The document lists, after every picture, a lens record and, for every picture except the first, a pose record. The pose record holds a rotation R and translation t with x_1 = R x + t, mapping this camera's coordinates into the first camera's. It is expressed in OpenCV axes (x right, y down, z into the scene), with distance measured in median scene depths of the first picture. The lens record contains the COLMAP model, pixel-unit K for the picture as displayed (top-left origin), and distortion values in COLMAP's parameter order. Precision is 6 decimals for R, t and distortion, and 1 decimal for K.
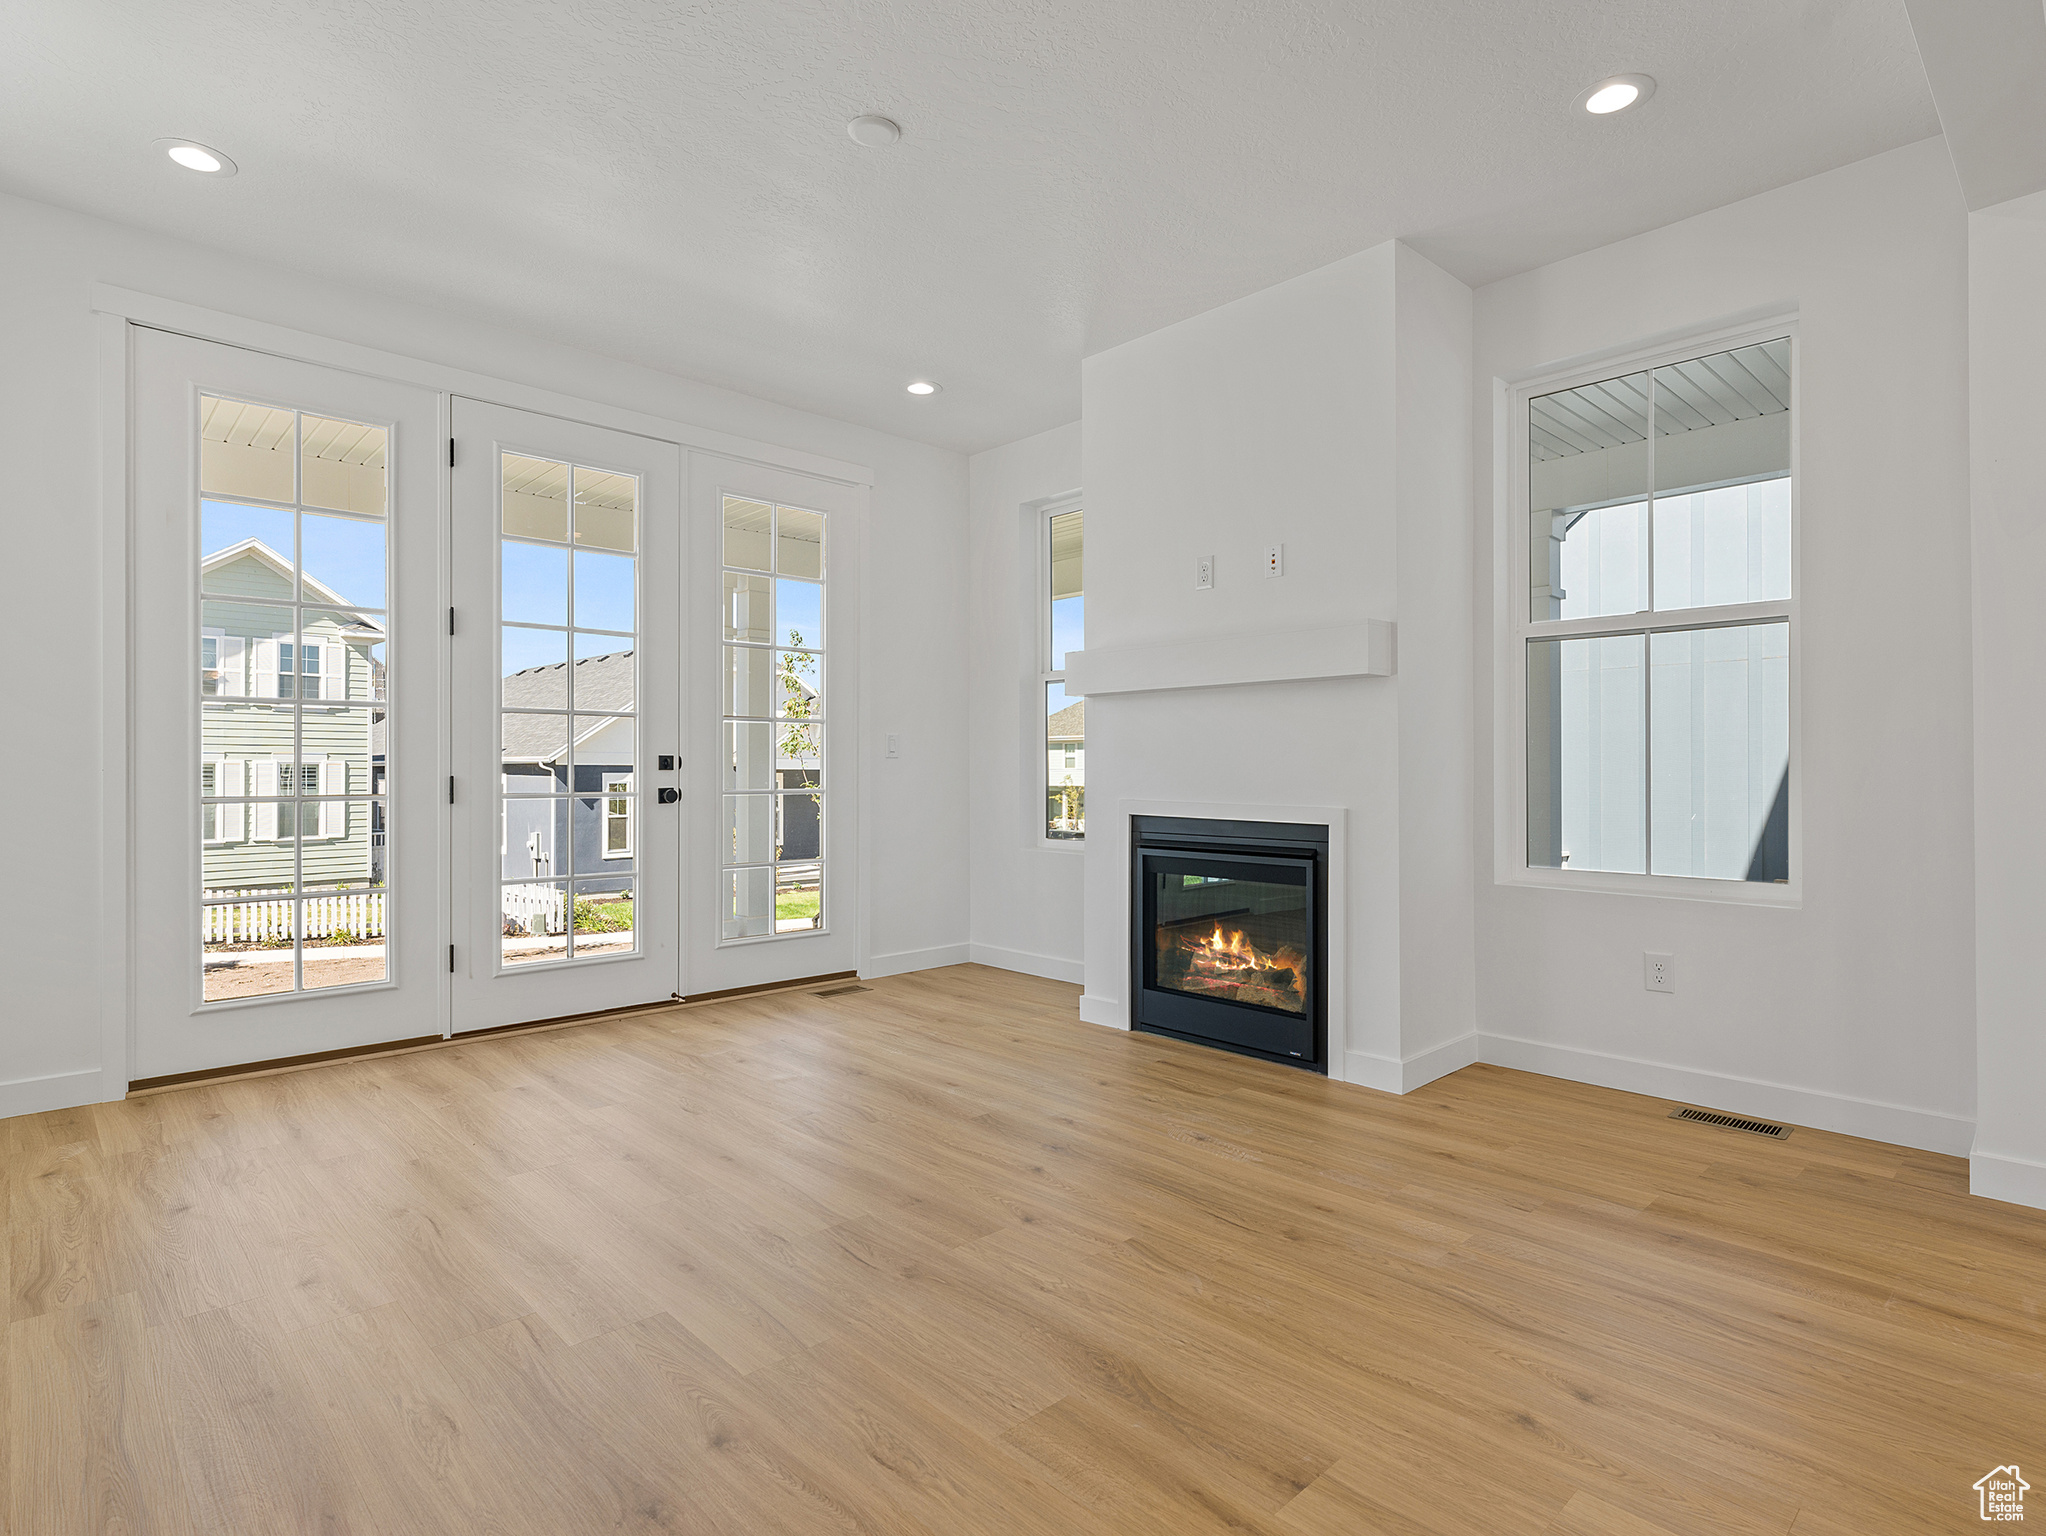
lens RADIAL K [[1064.3, 0, 1021.7], [0, 1064.3, 761.5], [0, 0, 1]] dist [-0.022643, -0.000174]
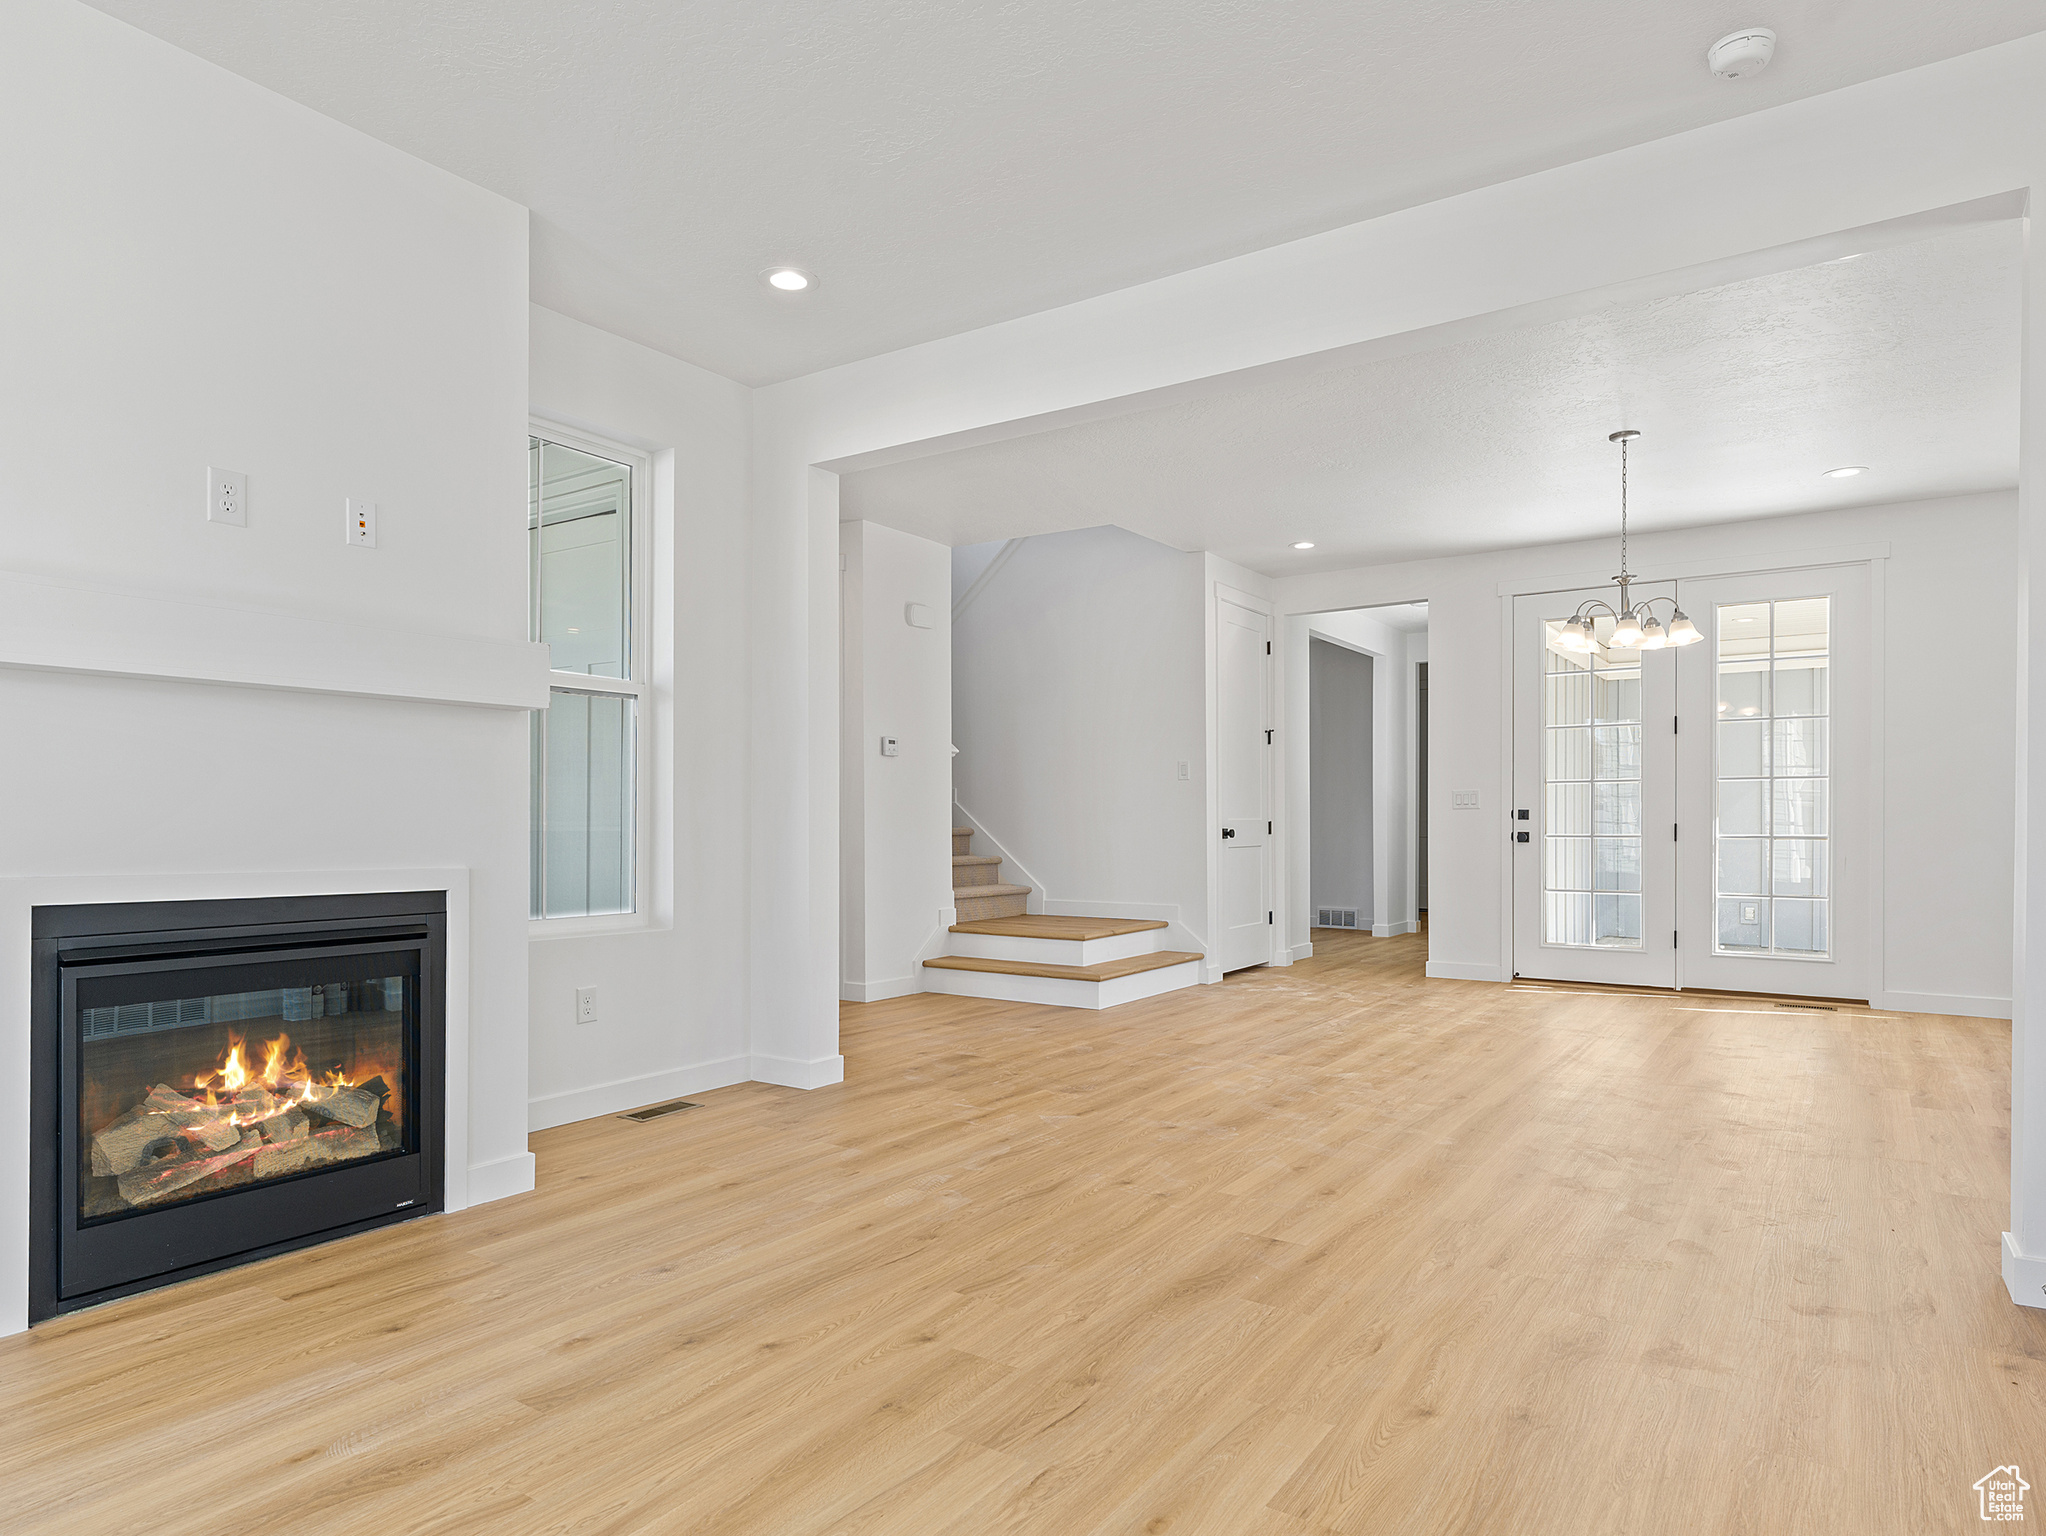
lens RADIAL K [[1230.1, 0, 1019.0], [0, 1230.1, 784.0], [0, 0, 1]] dist [-0.032085, -0.000256]
pose [[-0.204525, 0.021441, 0.978626, -0.889961], [-0.000702, 0.999757, -0.022051, 0.003475], [-0.978861, -0.005197, -0.204460, 1.017918]]
